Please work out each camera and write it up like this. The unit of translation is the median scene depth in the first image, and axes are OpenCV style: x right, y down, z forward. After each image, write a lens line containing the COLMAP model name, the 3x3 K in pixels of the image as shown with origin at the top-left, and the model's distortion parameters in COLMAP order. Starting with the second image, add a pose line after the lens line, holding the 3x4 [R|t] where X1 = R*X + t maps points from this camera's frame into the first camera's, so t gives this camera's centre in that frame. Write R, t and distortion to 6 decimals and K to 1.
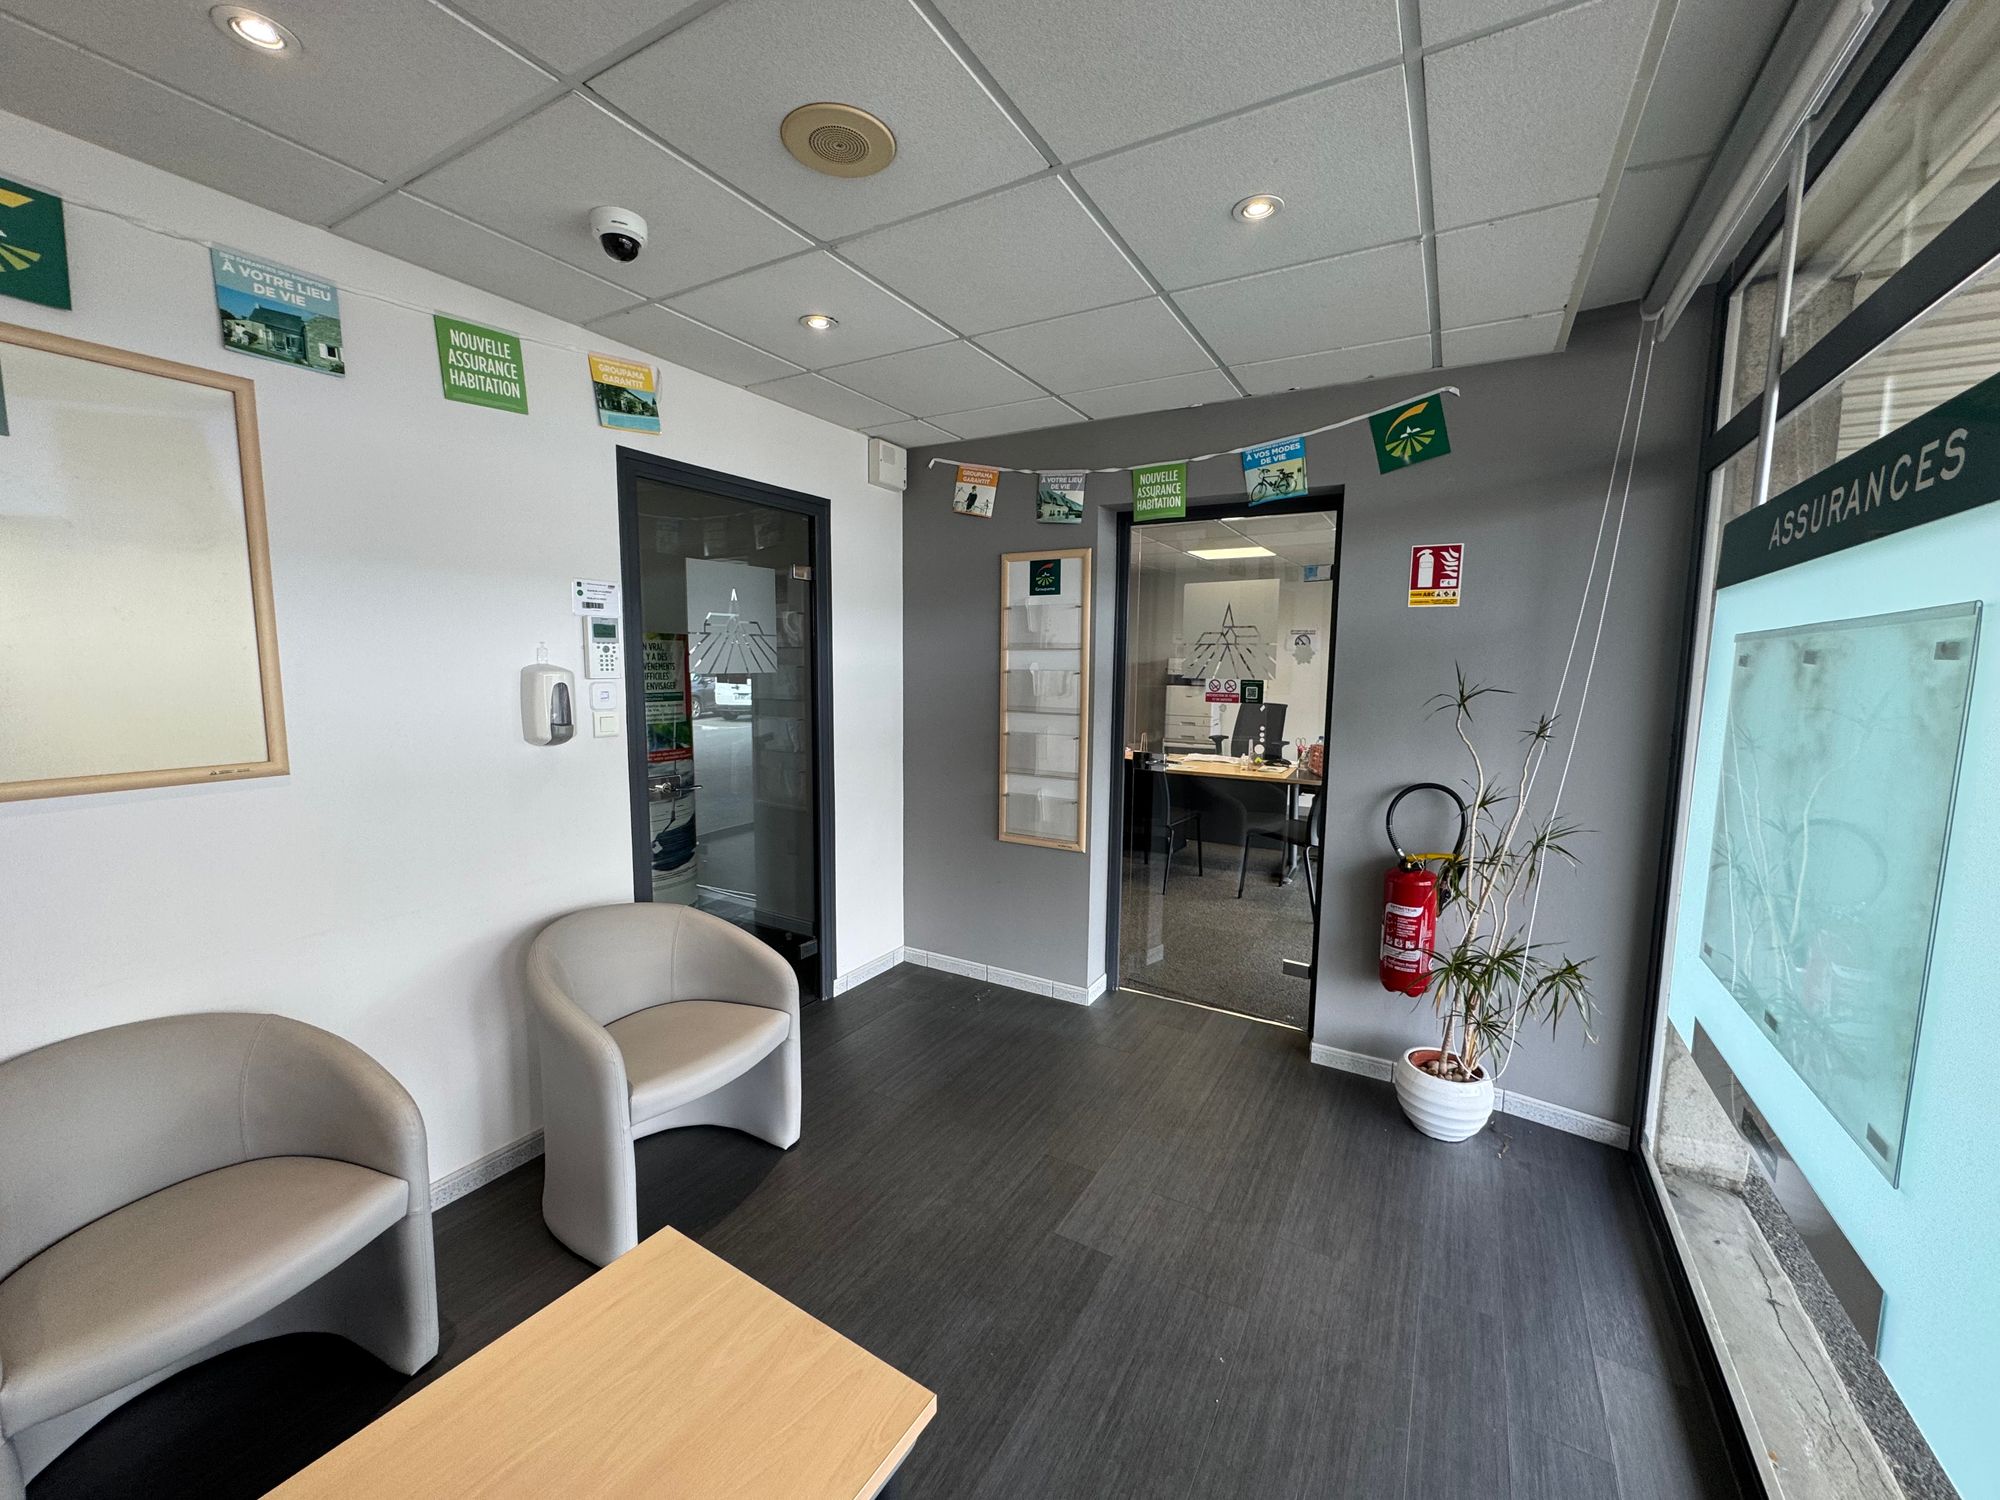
lens RADIAL K [[795.6, 0, 1000.5], [0, 795.6, 752.0], [0, 0, 1]] dist [-0.005731, 0.000843]
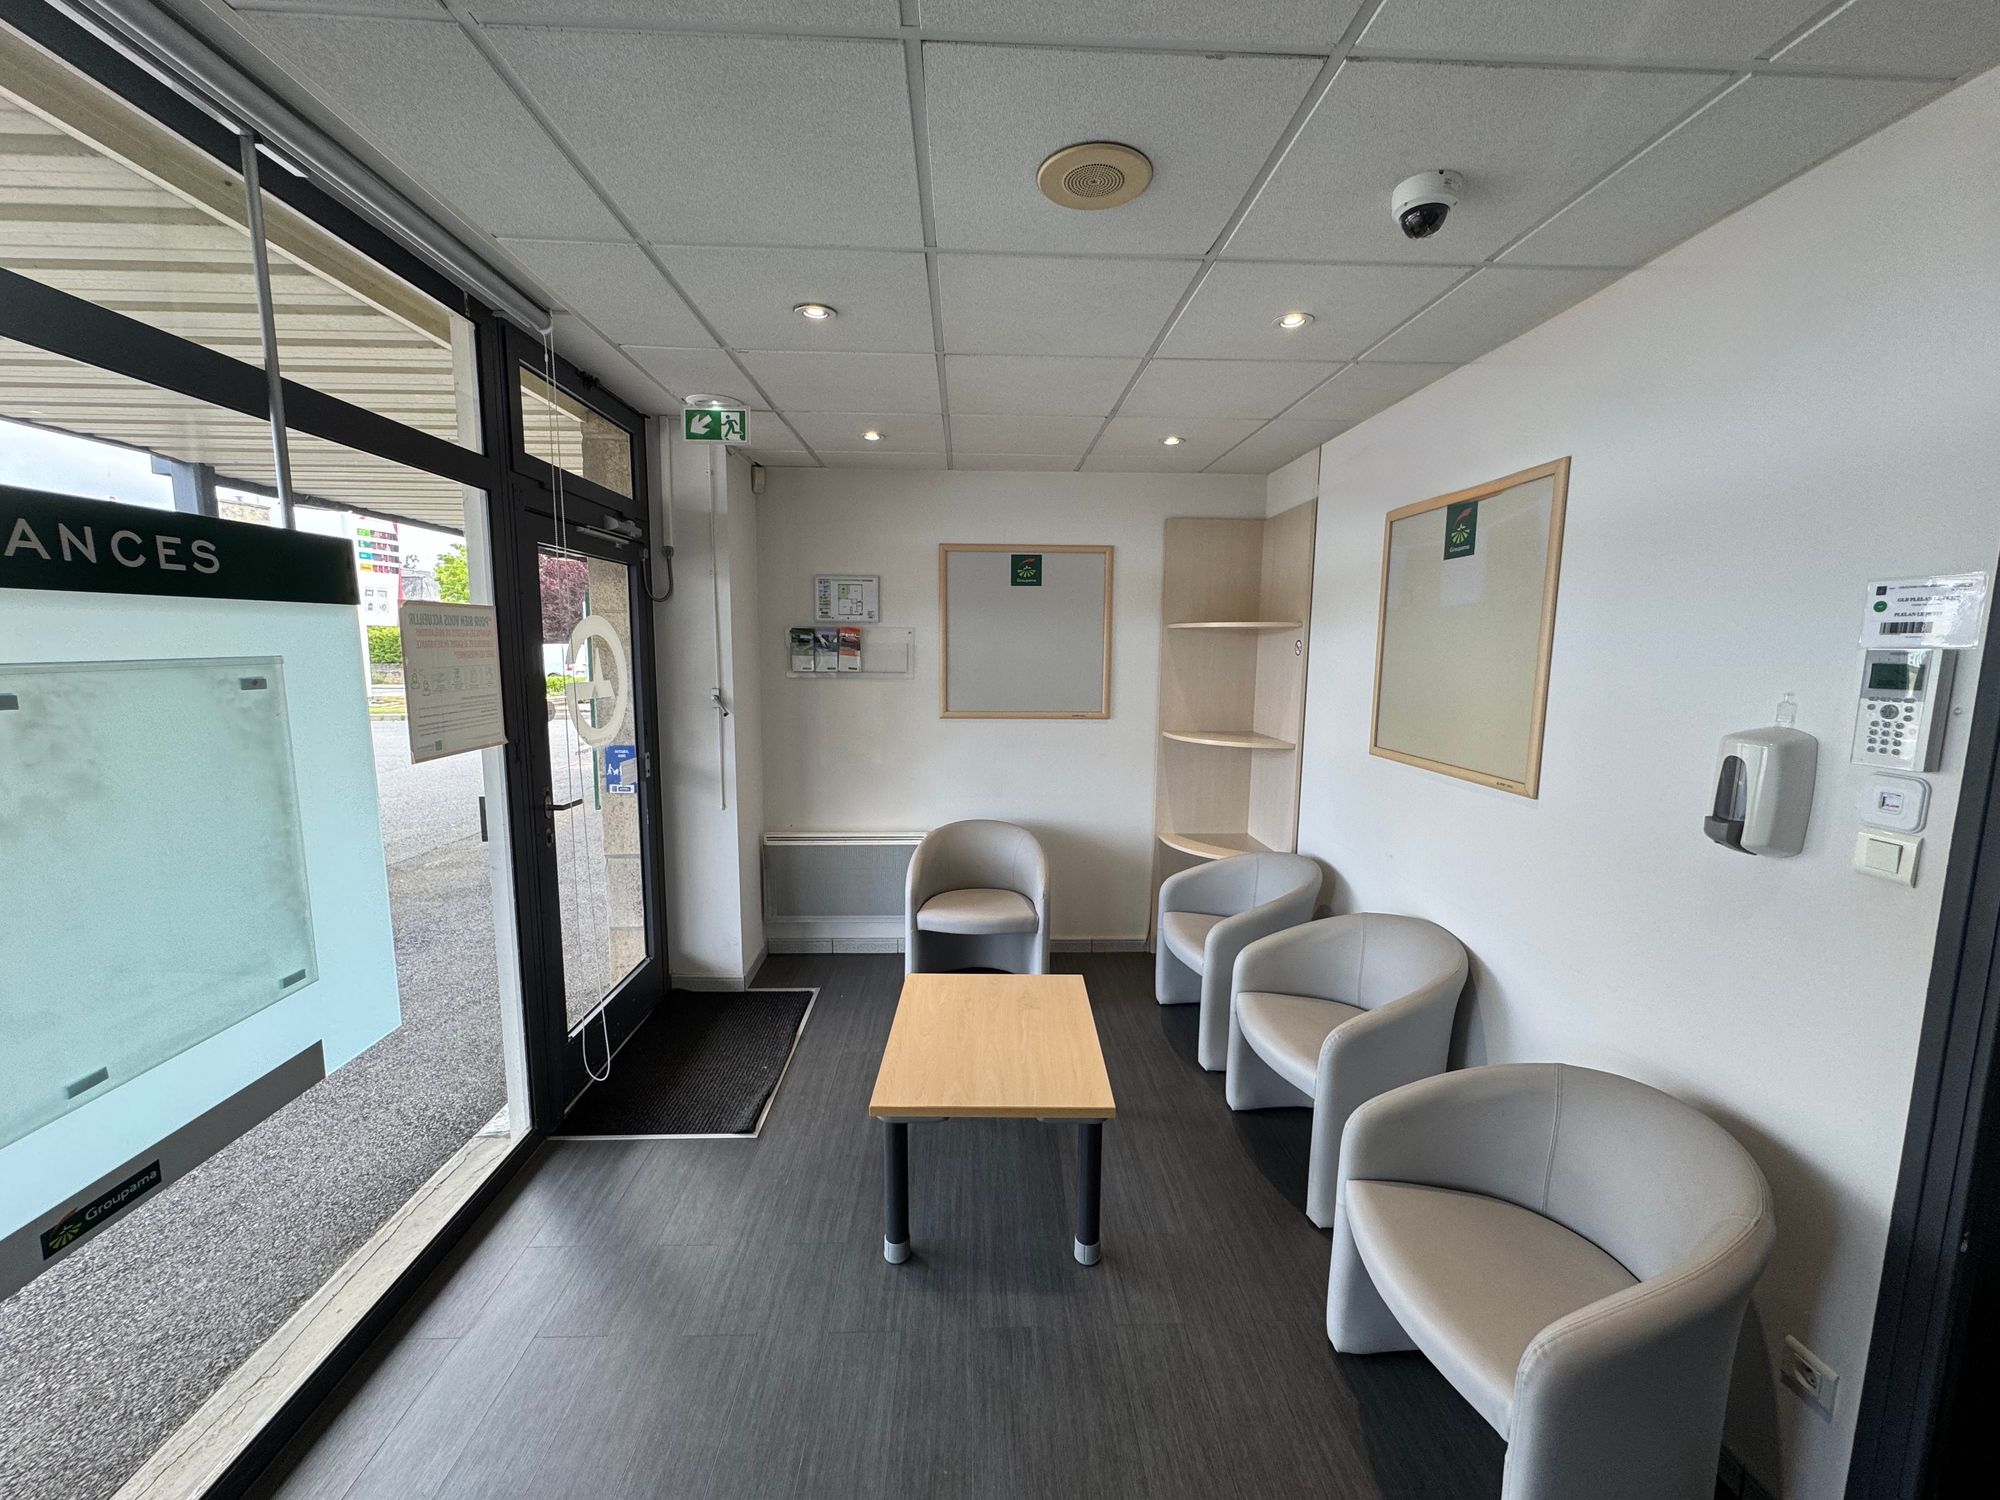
lens RADIAL K [[795.6, 0, 1003.8], [0, 795.6, 750.8], [0, 0, 1]] dist [-0.005731, 0.000843]
pose [[-0.842877, 0.051748, -0.535612, 0.286737], [-0.083010, 0.970946, 0.224438, -0.186704], [0.531665, 0.233635, -0.814093, 1.212054]]
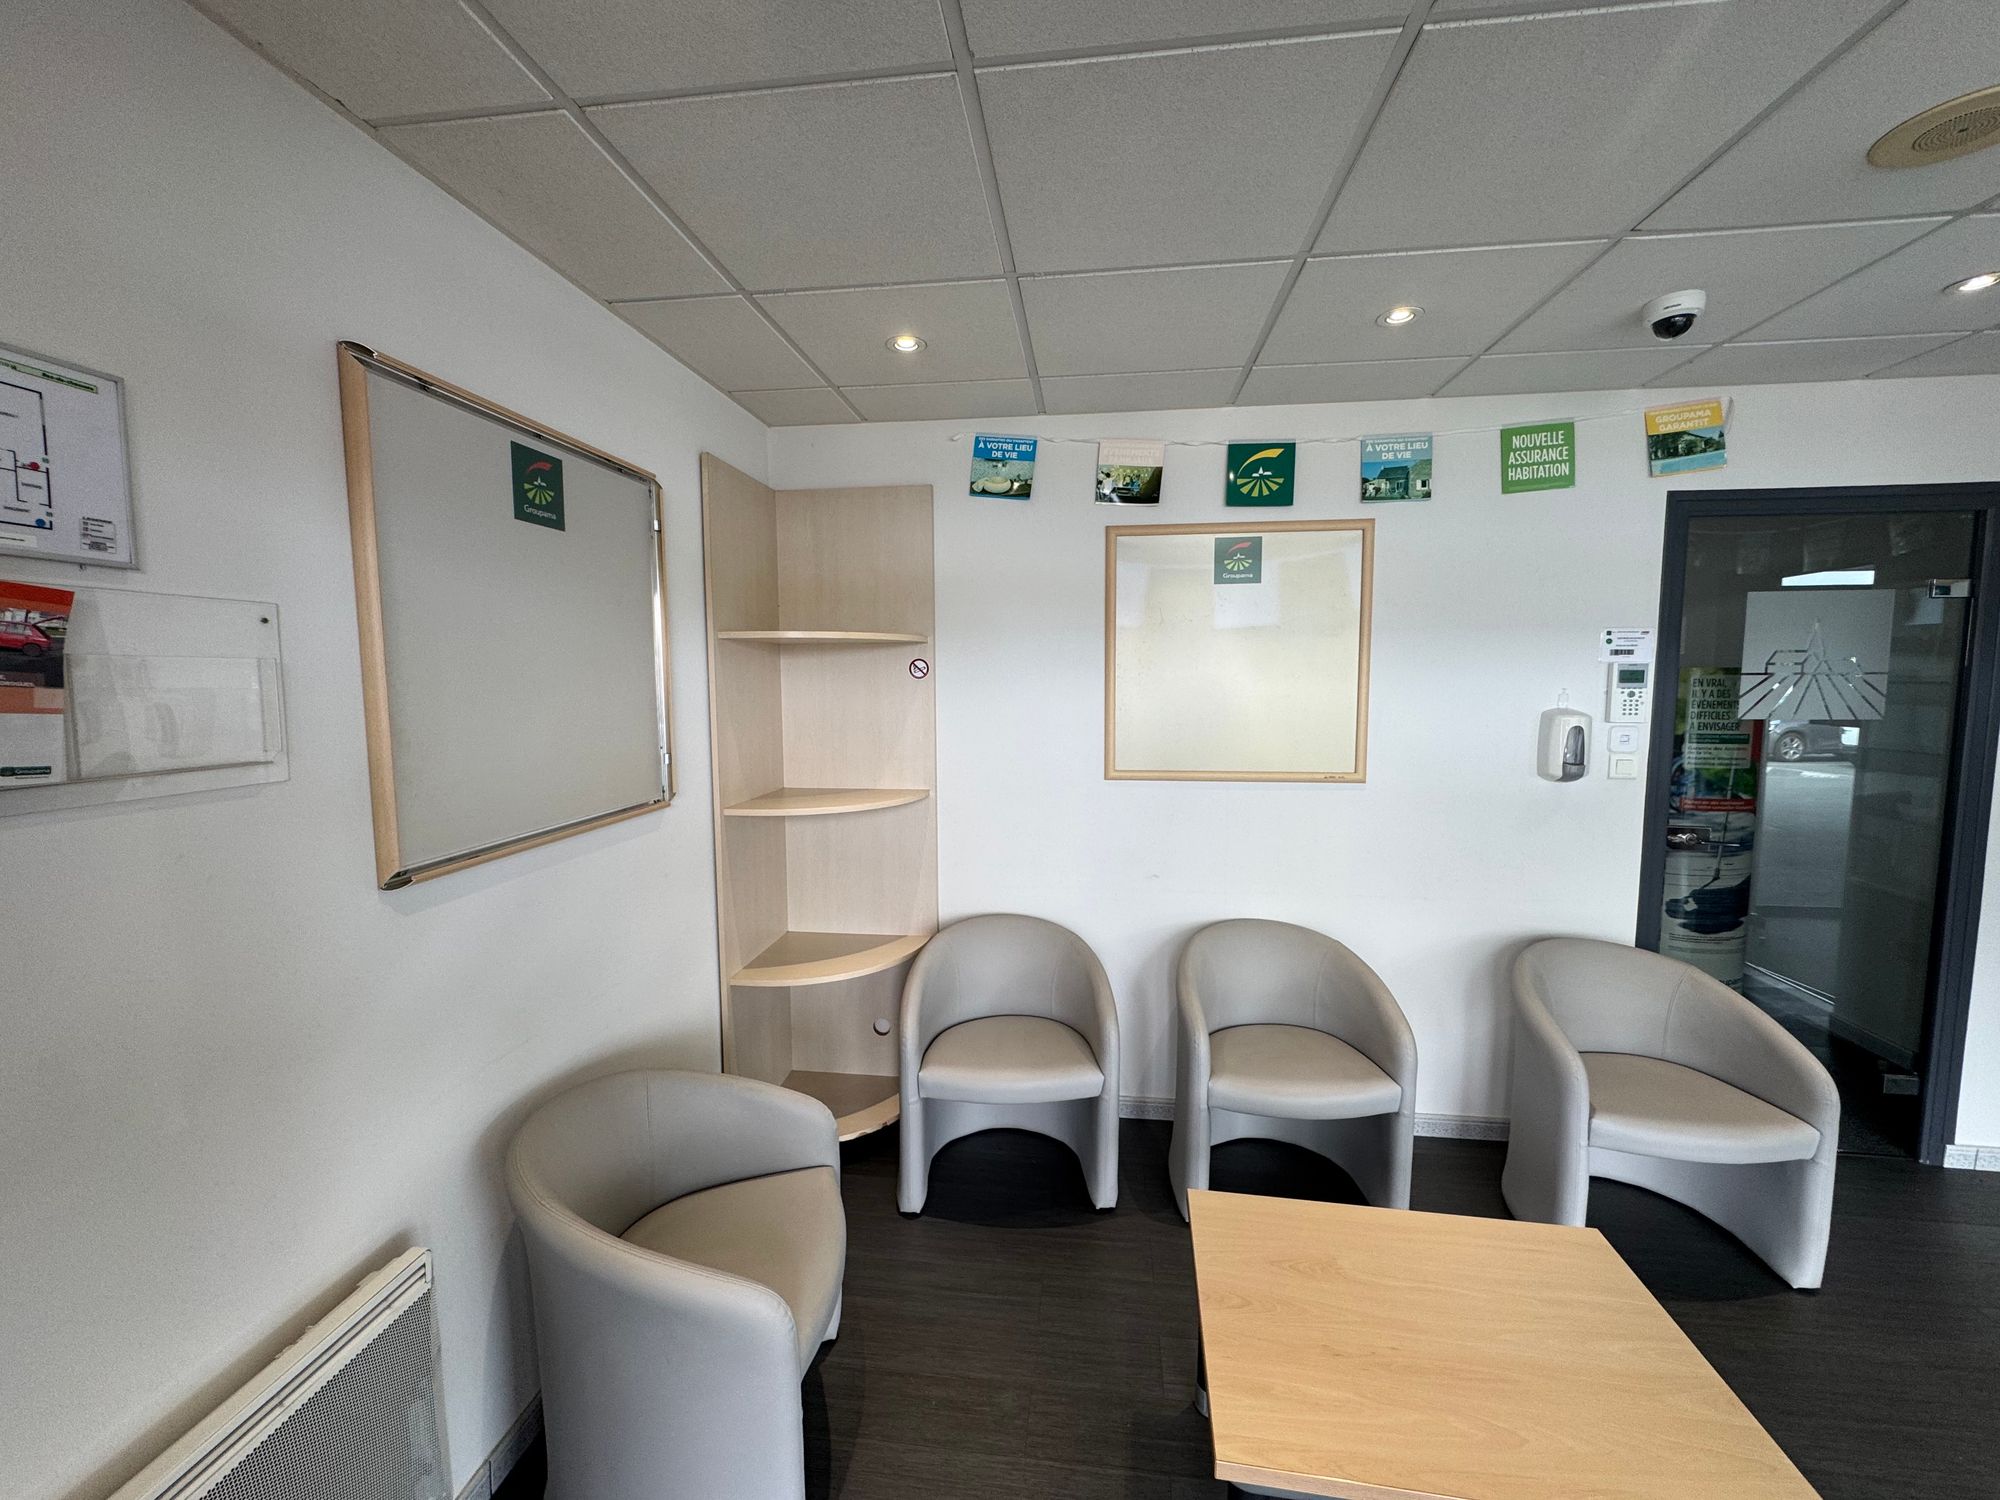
lens RADIAL K [[795.6, 0, 999.6], [0, 795.6, 746.1], [0, 0, 1]] dist [-0.005731, 0.000843]
pose [[0.390211, 0.065201, -0.918414, 0.140605], [-0.100118, 0.994579, 0.028070, -0.010625], [0.915266, 0.080997, 0.394623, -0.157079]]
